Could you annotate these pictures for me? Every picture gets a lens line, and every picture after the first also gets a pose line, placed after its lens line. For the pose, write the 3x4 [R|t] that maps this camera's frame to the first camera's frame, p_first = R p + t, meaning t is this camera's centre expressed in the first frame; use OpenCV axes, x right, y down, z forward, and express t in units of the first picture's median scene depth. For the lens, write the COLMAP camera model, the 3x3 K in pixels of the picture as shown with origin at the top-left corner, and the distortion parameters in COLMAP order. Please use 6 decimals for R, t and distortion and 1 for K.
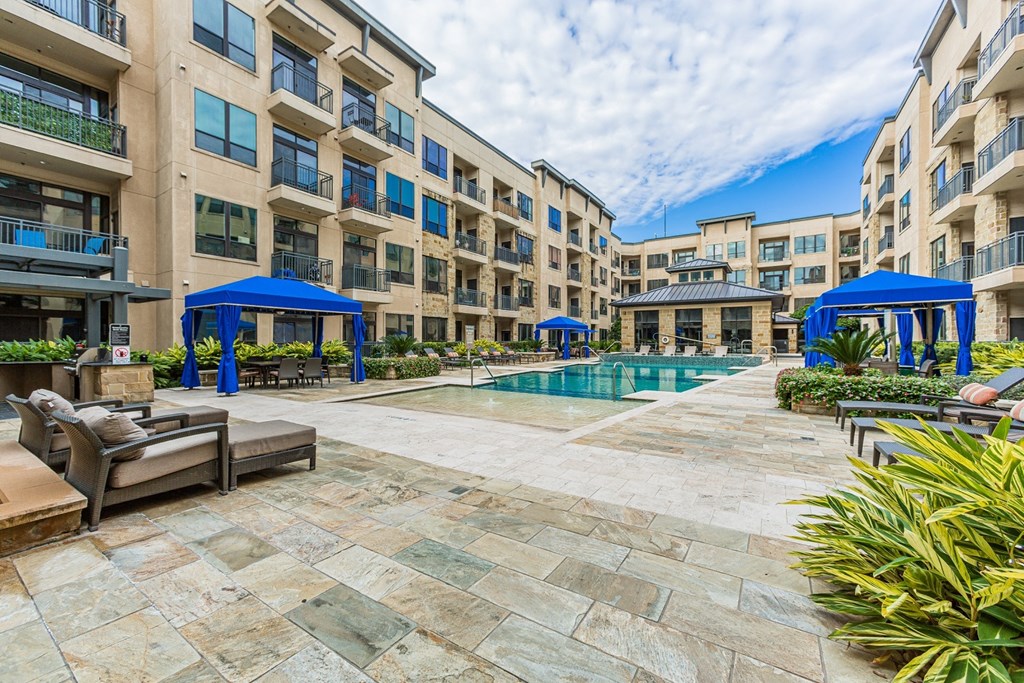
lens RADIAL K [[395.9, 0, 513.9], [0, 395.9, 340.0], [0, 0, 1]] dist [0.004084, 0.000272]
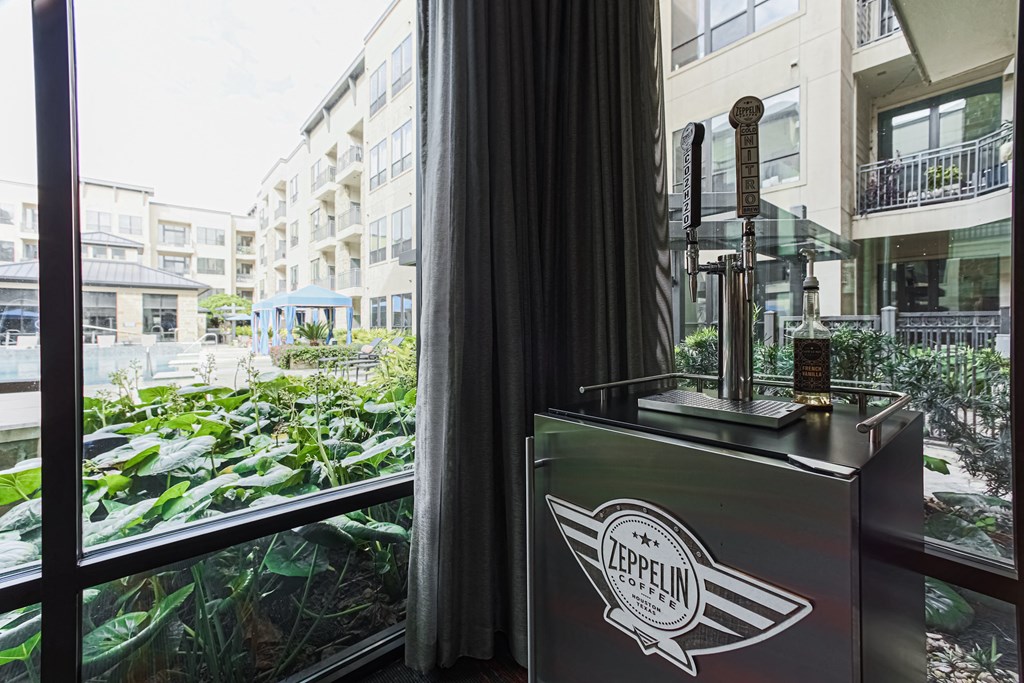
lens RADIAL K [[433.3, 0, 508.3], [0, 433.3, 333.0], [0, 0, 1]] dist [-0.001720, -0.000004]
pose [[0.277338, -0.008942, 0.960731, -0.196606], [0.000094, 0.999957, 0.009280, 0.002000], [-0.960772, -0.002483, 0.277327, -0.096287]]
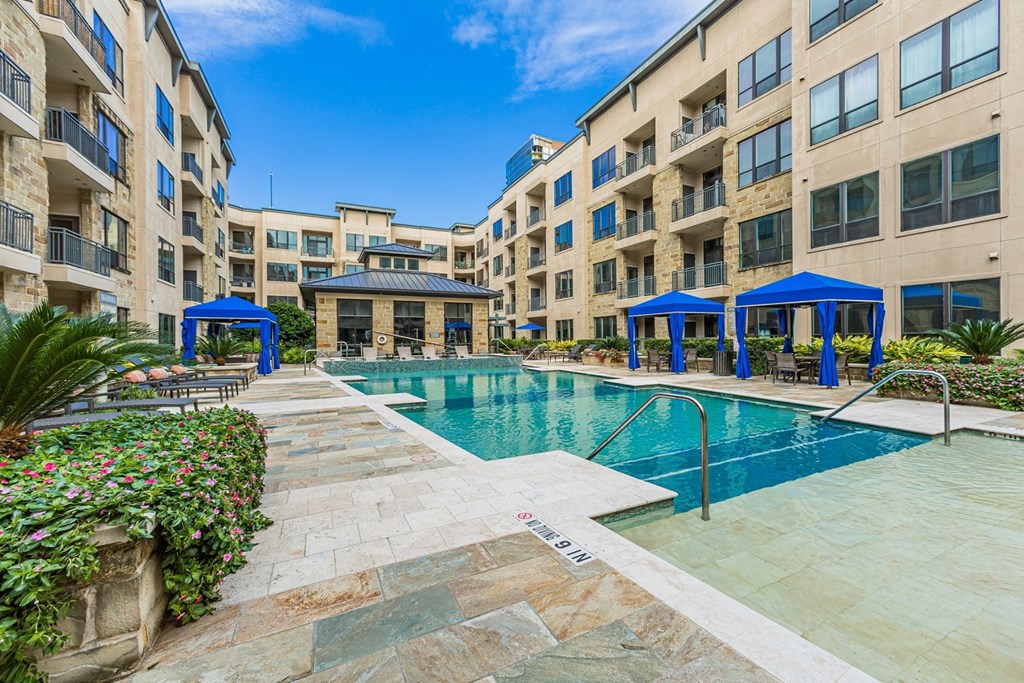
lens RADIAL K [[395.9, 0, 512.7], [0, 395.9, 343.6], [0, 0, 1]] dist [0.004084, 0.000272]
pose [[0.507753, -0.013598, 0.861396, -0.153331], [0.007625, 0.999907, 0.011290, 0.001667], [-0.861469, 0.000836, 0.507809, 0.387179]]
